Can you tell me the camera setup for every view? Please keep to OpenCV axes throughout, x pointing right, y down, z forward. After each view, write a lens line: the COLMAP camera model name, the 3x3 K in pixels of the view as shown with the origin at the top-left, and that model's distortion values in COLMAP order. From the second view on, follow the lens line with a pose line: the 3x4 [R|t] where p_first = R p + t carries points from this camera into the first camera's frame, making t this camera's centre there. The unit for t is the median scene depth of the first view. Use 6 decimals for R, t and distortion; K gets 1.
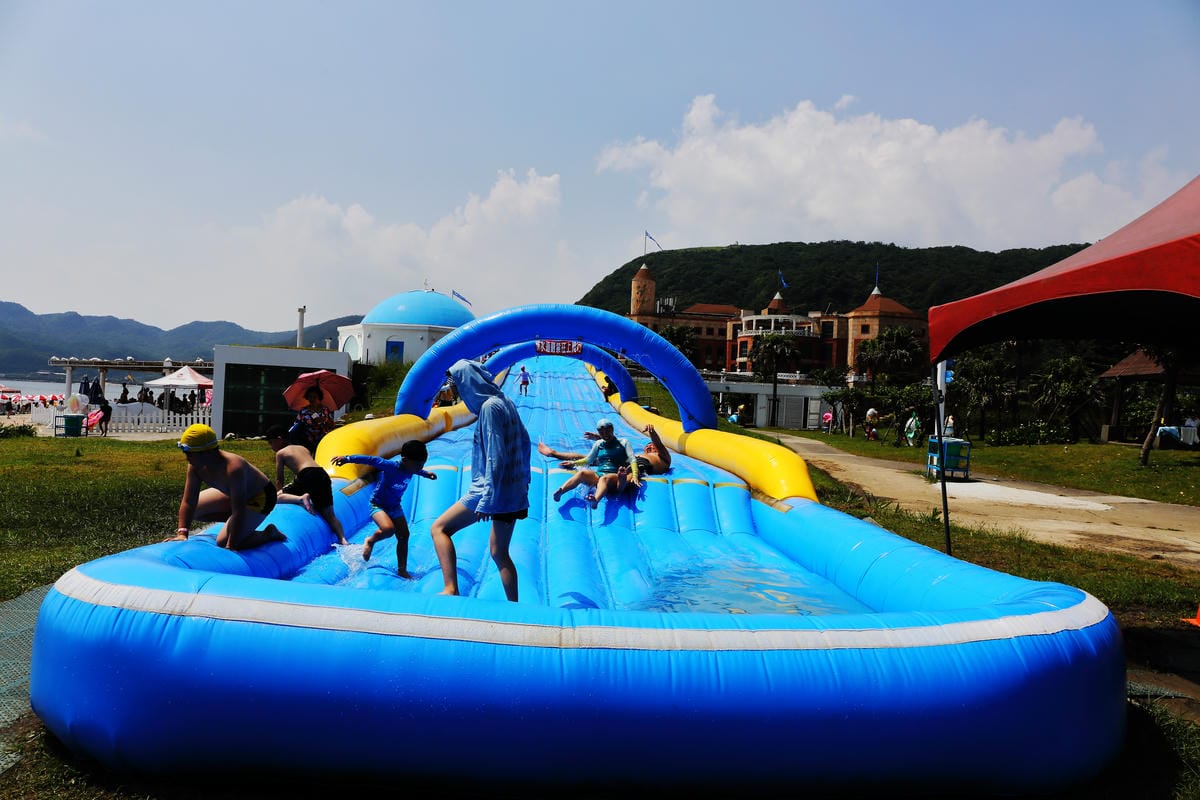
lens RADIAL K [[815.9, 0, 594.1], [0, 815.9, 396.3], [0, 0, 1]] dist [-0.110544, 0.086614]
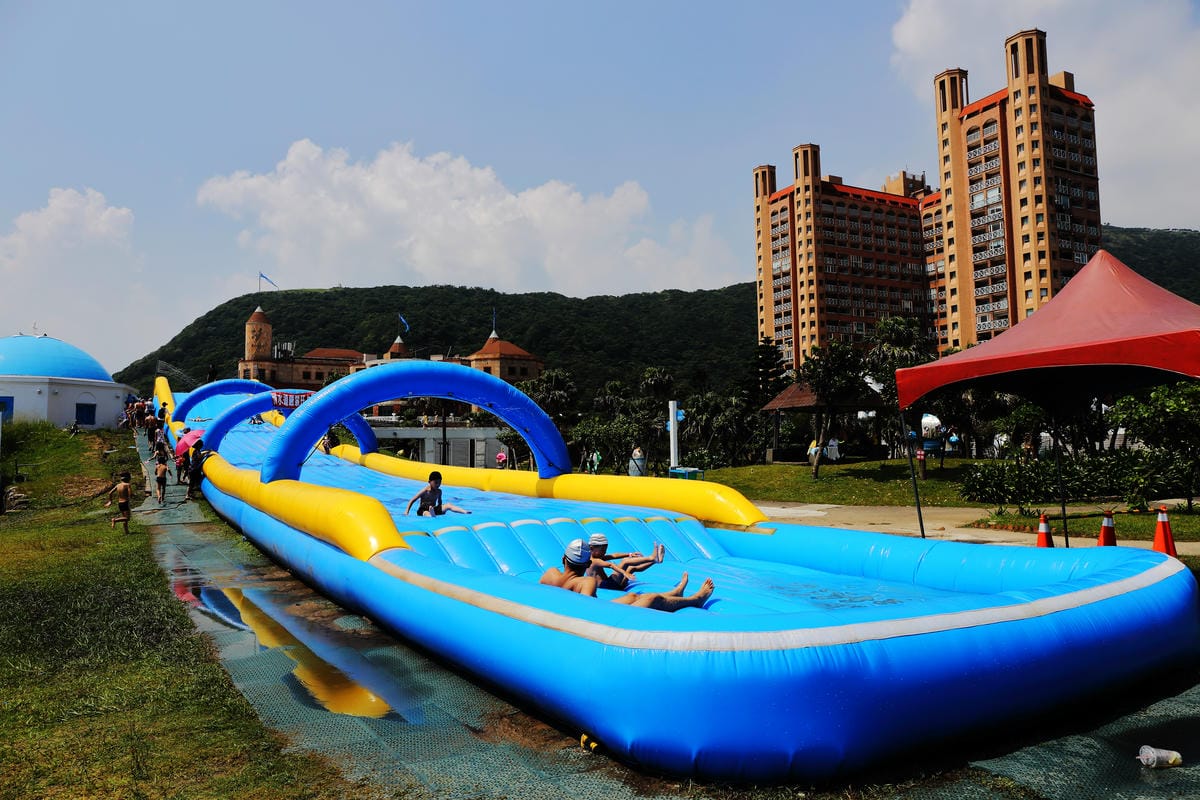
lens RADIAL K [[815.9, 0, 594.1], [0, 815.9, 396.3], [0, 0, 1]] dist [-0.110544, 0.086614]
pose [[0.887229, -0.028589, 0.460442, -0.025068], [0.052652, 0.997831, -0.039499, -0.001395], [-0.458314, 0.059288, 0.886811, 0.000443]]
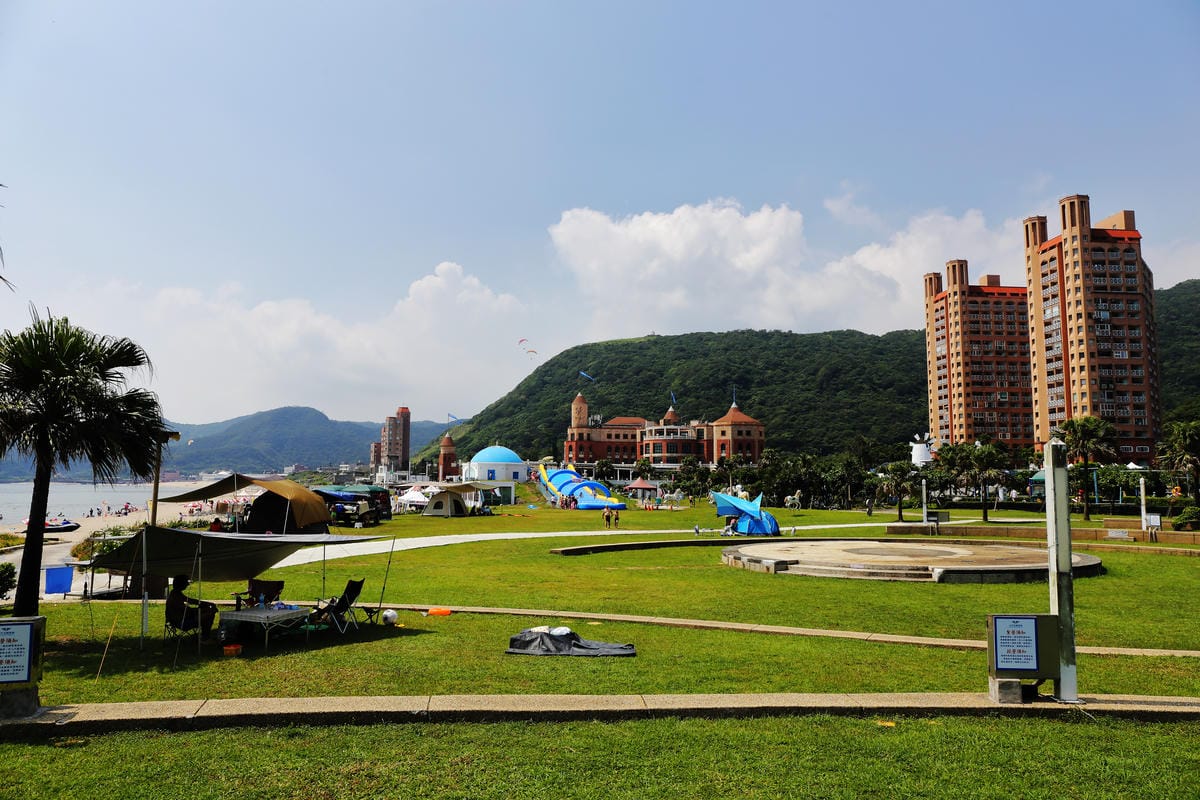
lens RADIAL K [[815.9, 0, 594.1], [0, 815.9, 396.3], [0, 0, 1]] dist [-0.110544, 0.086614]
pose [[0.995203, -0.034358, 0.091600, -0.049329], [0.043092, 0.994531, -0.095142, -0.013384], [-0.087830, 0.098633, 0.991240, -0.485467]]
